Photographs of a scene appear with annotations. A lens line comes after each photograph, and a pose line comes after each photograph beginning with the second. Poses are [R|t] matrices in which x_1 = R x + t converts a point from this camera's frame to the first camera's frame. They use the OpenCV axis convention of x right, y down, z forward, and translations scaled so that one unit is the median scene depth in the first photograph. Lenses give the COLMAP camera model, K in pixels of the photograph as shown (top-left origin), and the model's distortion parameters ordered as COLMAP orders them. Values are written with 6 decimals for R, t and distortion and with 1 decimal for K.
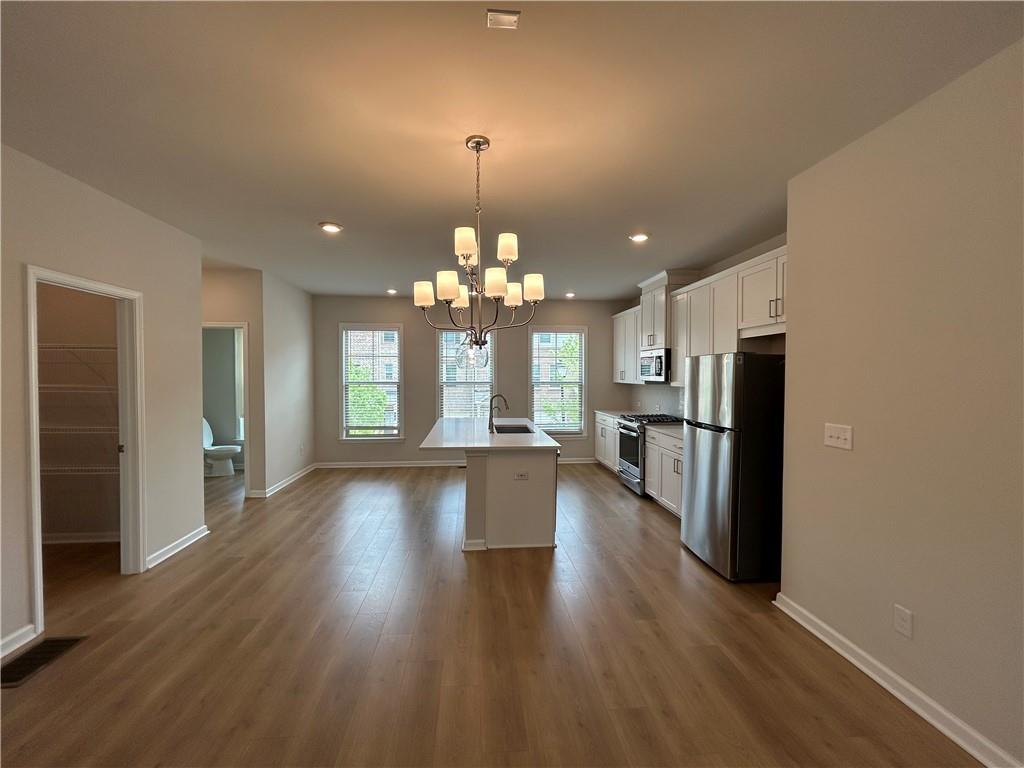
lens RADIAL K [[427.8, 0, 509.2], [0, 427.8, 381.9], [0, 0, 1]] dist [0.000435, 0.001616]
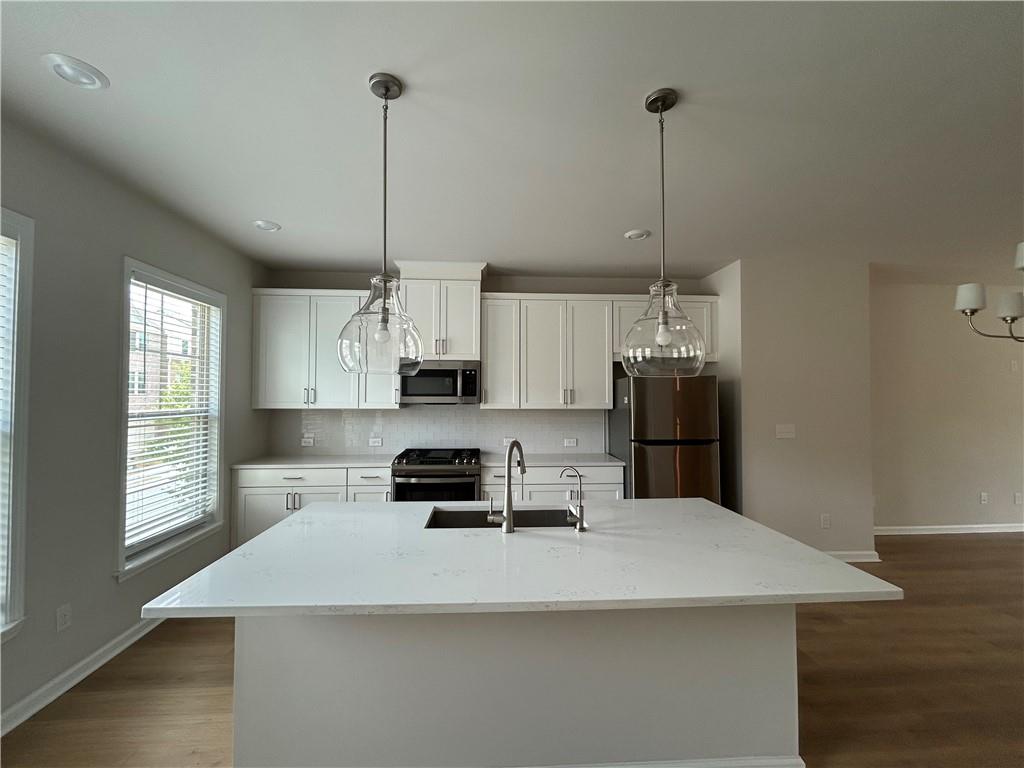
lens RADIAL K [[427.8, 0, 509.8], [0, 427.8, 380.7], [0, 0, 1]] dist [0.000435, 0.001616]
pose [[0.023493, 0.031363, 0.999232, -0.417102], [0.016389, 0.999361, -0.031752, -0.015356], [-0.999590, 0.017123, 0.022964, 0.927177]]
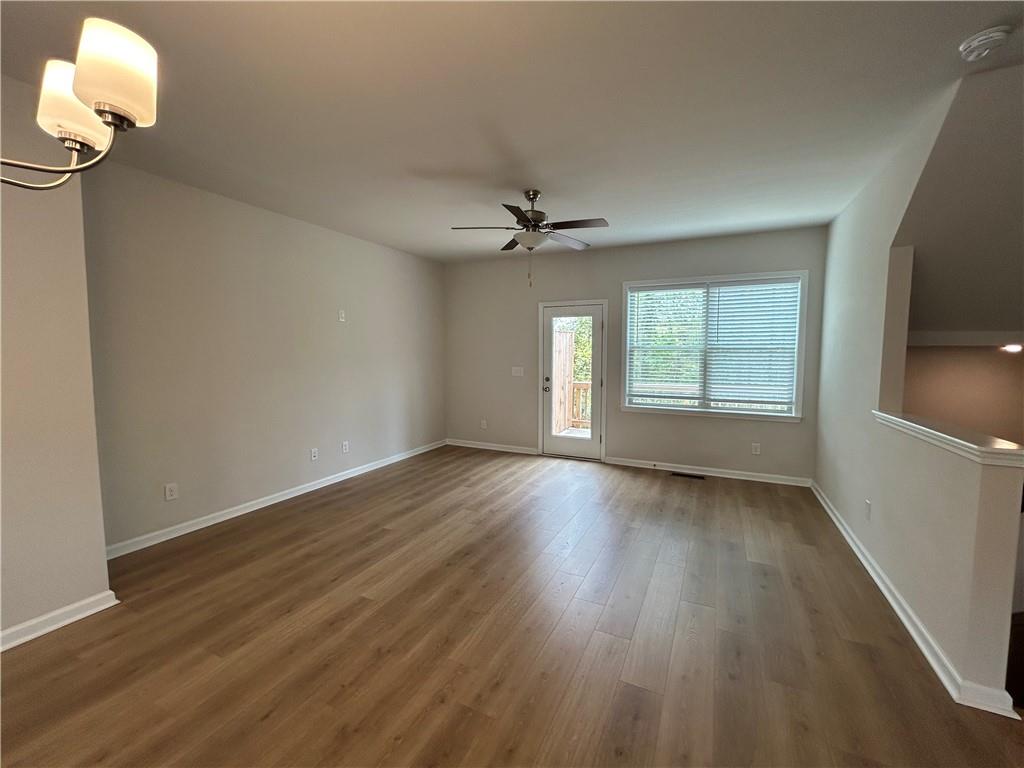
lens RADIAL K [[427.8, 0, 508.5], [0, 427.8, 384.7], [0, 0, 1]] dist [0.000435, 0.001616]
pose [[-0.853516, -0.045407, 0.519084, -0.248255], [0.004709, 0.995483, 0.094824, 0.003145], [-0.521045, 0.083378, -0.849447, 0.456061]]
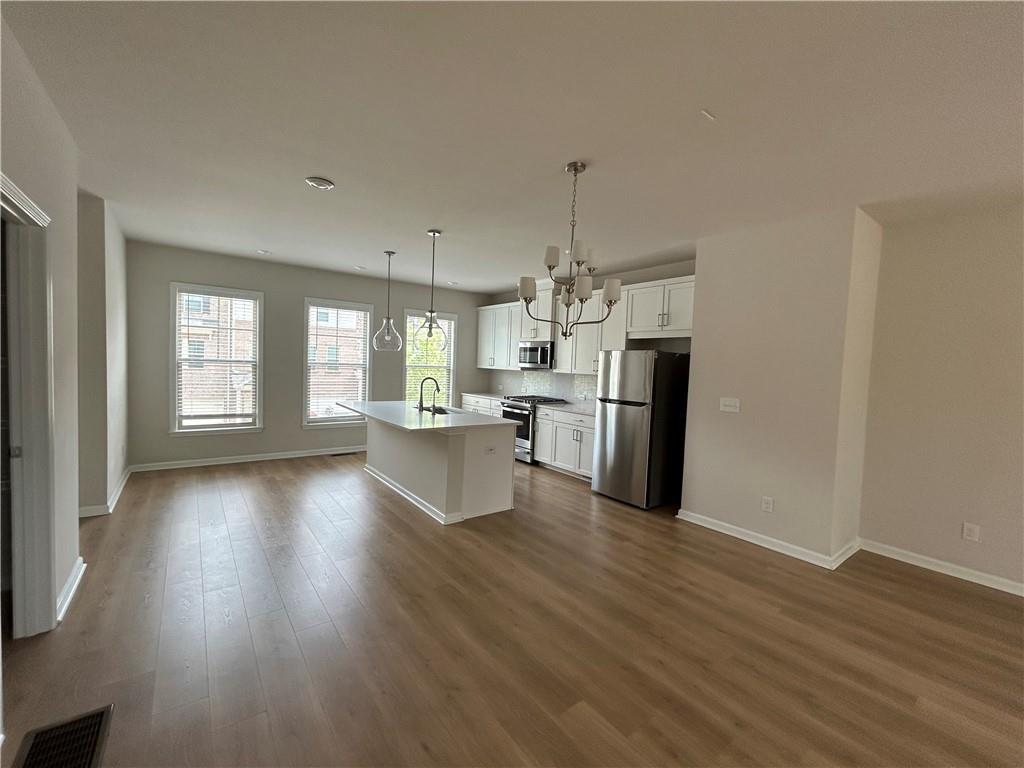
lens RADIAL K [[427.8, 0, 508.7], [0, 427.8, 383.7], [0, 0, 1]] dist [0.000435, 0.001616]
pose [[0.848531, 0.003878, 0.529132, -0.380428], [-0.025697, 0.999095, 0.033885, 0.004759], [-0.528522, -0.042349, 0.847863, 0.025702]]
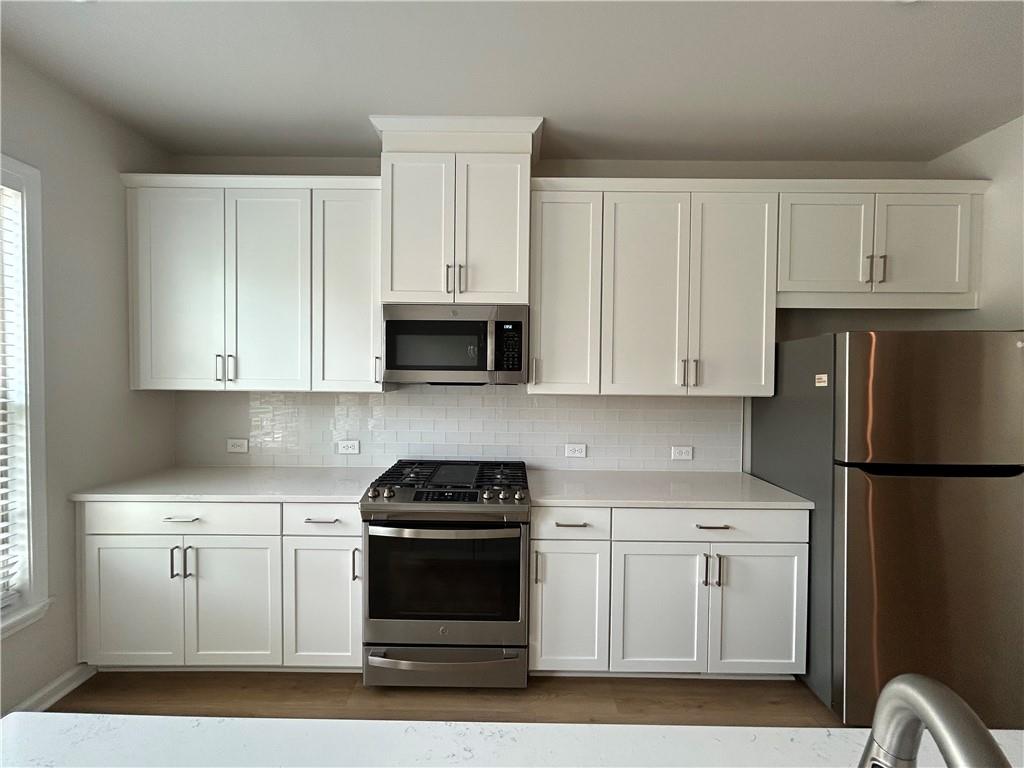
lens RADIAL K [[442.6, 0, 510.2], [0, 442.6, 381.0], [0, 0, 1]] dist [0.002846, 0.000086]
pose [[0.091360, -0.023928, 0.995530, -0.075057], [0.008383, 0.999694, 0.023259, -0.012992], [-0.995783, 0.006221, 0.091533, 0.977468]]
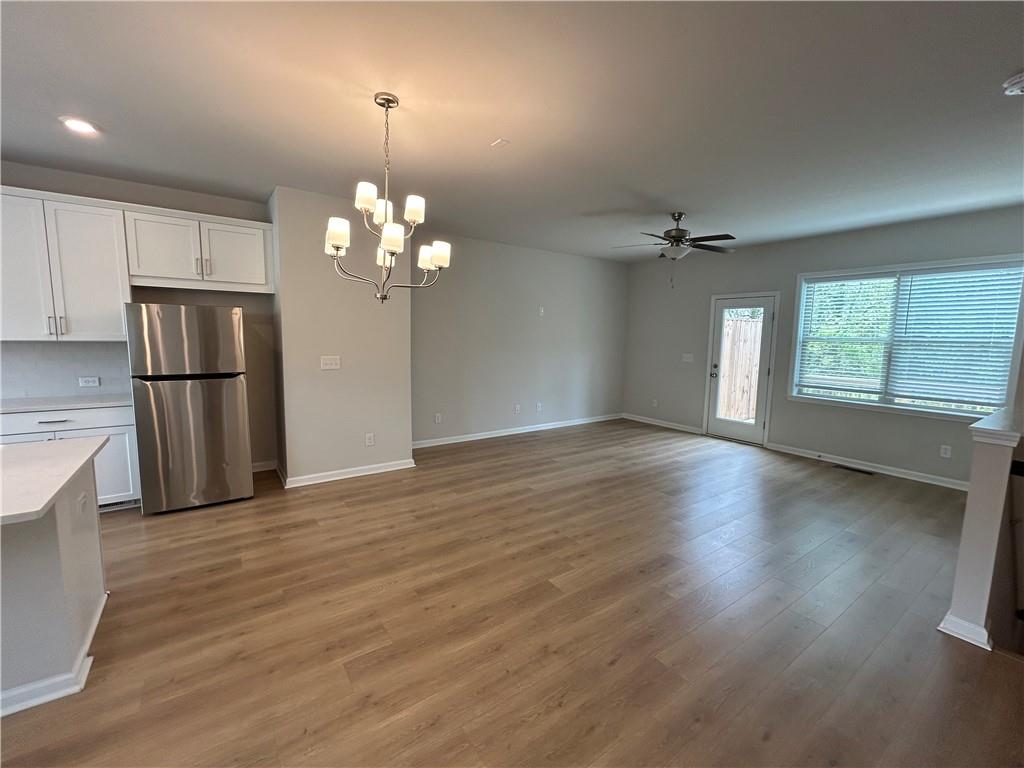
lens RADIAL K [[427.8, 0, 507.7], [0, 427.8, 384.0], [0, 0, 1]] dist [0.000435, 0.001616]
pose [[-0.498759, -0.112522, 0.859406, -0.516763], [-0.003700, 0.991805, 0.127710, -0.007367], [-0.866733, 0.060516, -0.495088, 0.572305]]
